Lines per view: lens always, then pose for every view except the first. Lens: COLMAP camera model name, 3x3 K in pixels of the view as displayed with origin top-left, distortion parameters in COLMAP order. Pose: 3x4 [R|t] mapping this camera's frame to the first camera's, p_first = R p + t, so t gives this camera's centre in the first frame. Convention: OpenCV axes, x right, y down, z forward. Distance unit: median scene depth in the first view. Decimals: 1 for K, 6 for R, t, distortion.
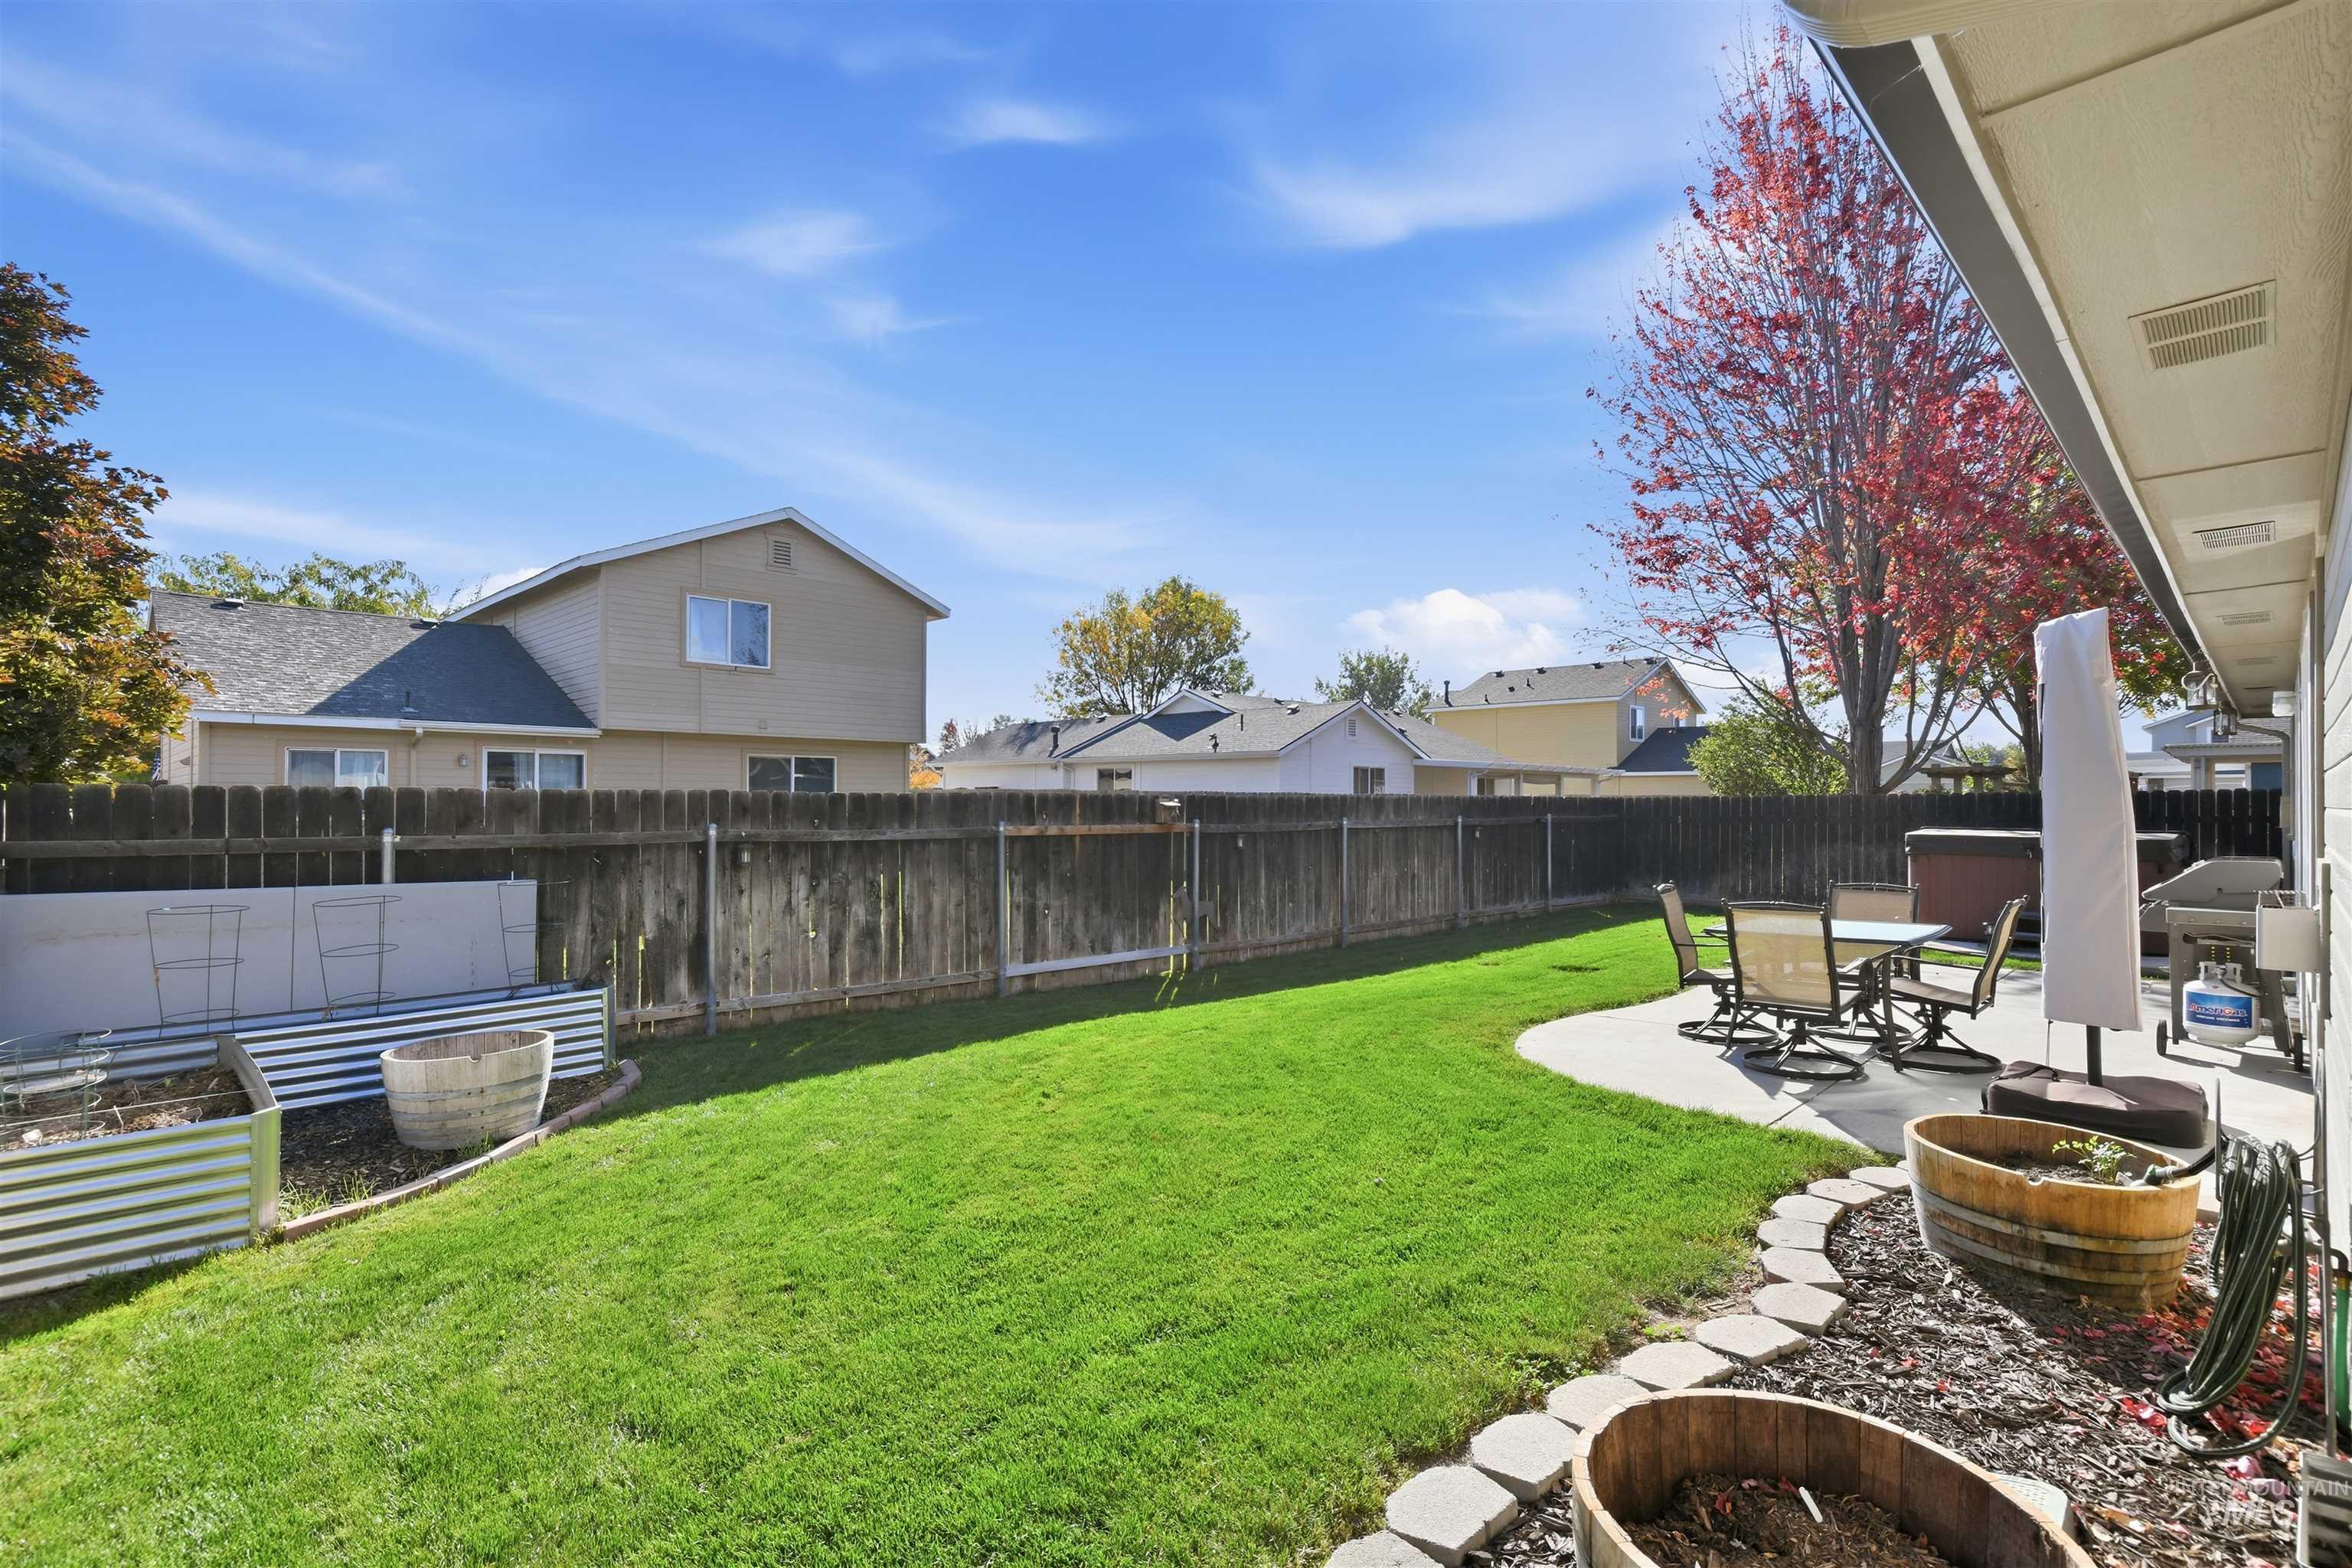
lens RADIAL K [[1075.4, 0, 1174.5], [0, 1075.4, 771.9], [0, 0, 1]] dist [0.001775, 0.000696]
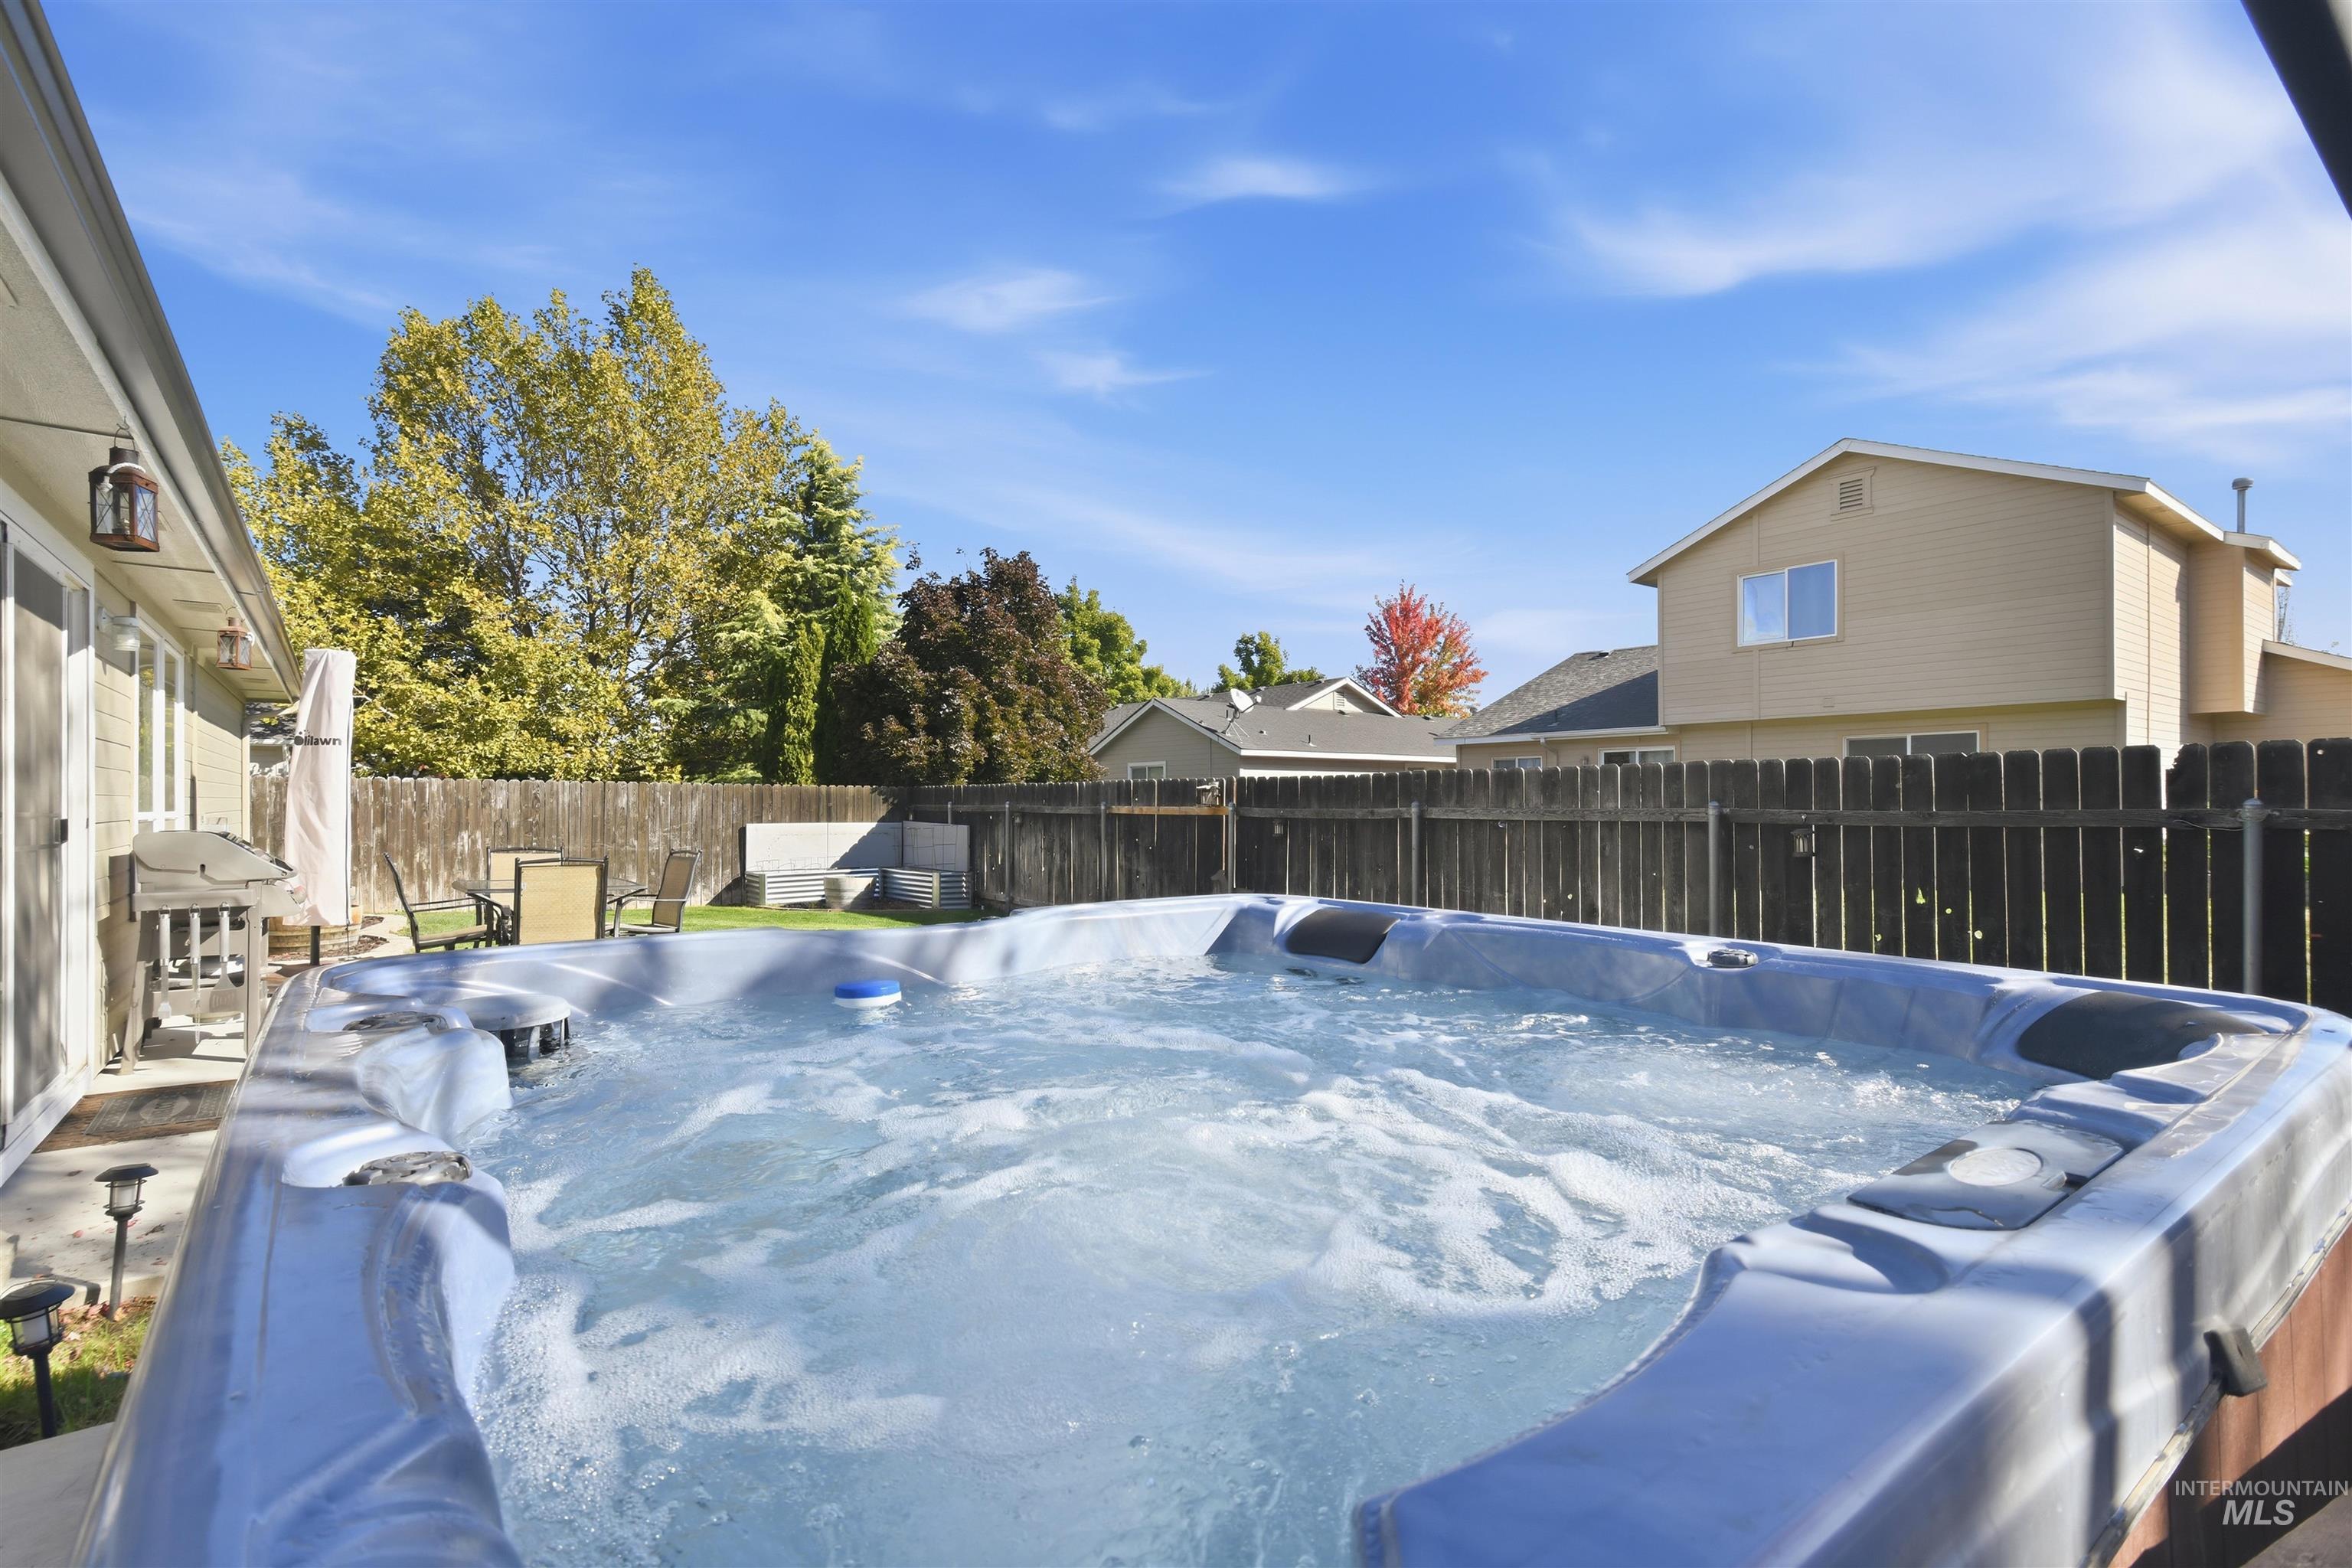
lens RADIAL K [[1084.3, 0, 1175.9], [0, 1084.3, 798.8], [0, 0, 1]] dist [0.002071, 0.000269]
pose [[-0.115763, -0.005895, -0.993259, 1.021851], [0.028622, 0.999547, -0.009268, 0.049478], [0.992864, -0.029502, -0.115542, 1.089531]]
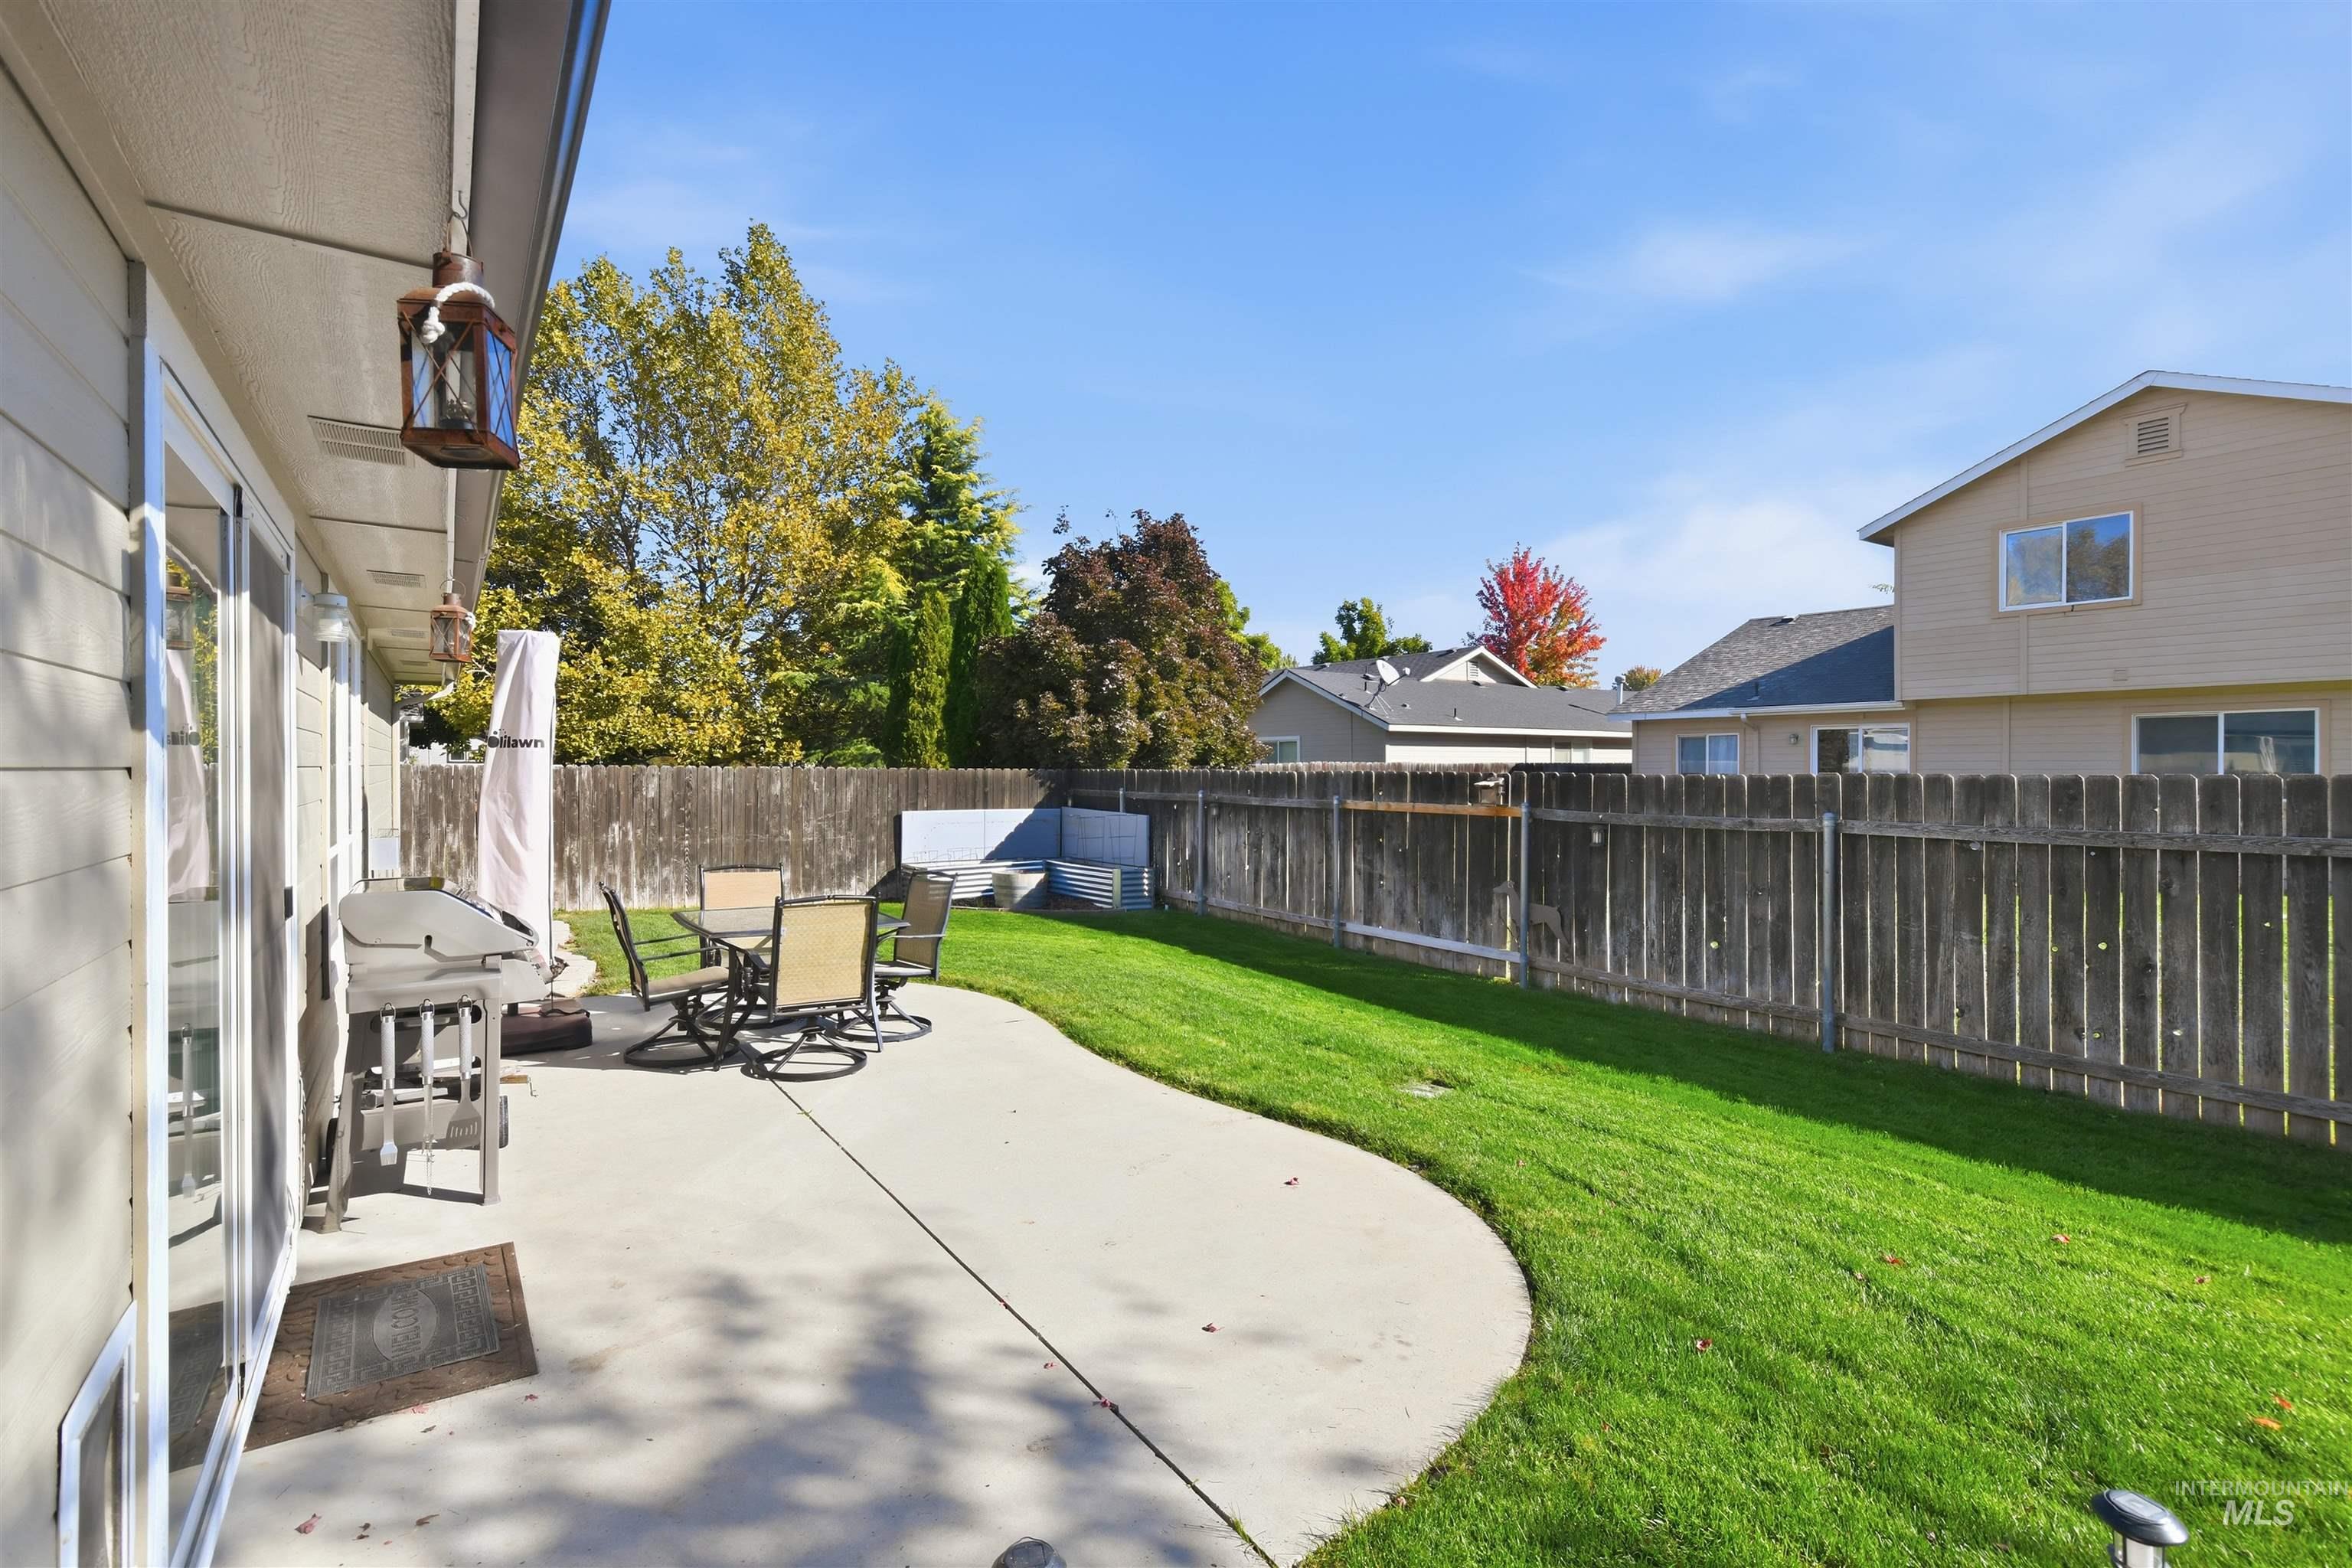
lens RADIAL K [[1075.4, 0, 1174.5], [0, 1075.4, 771.9], [0, 0, 1]] dist [0.001775, 0.000696]
pose [[-0.166552, 0.001234, -0.986032, 0.891467], [0.026514, 0.999643, -0.003228, 0.016539], [0.985676, -0.026681, -0.166525, 0.895015]]
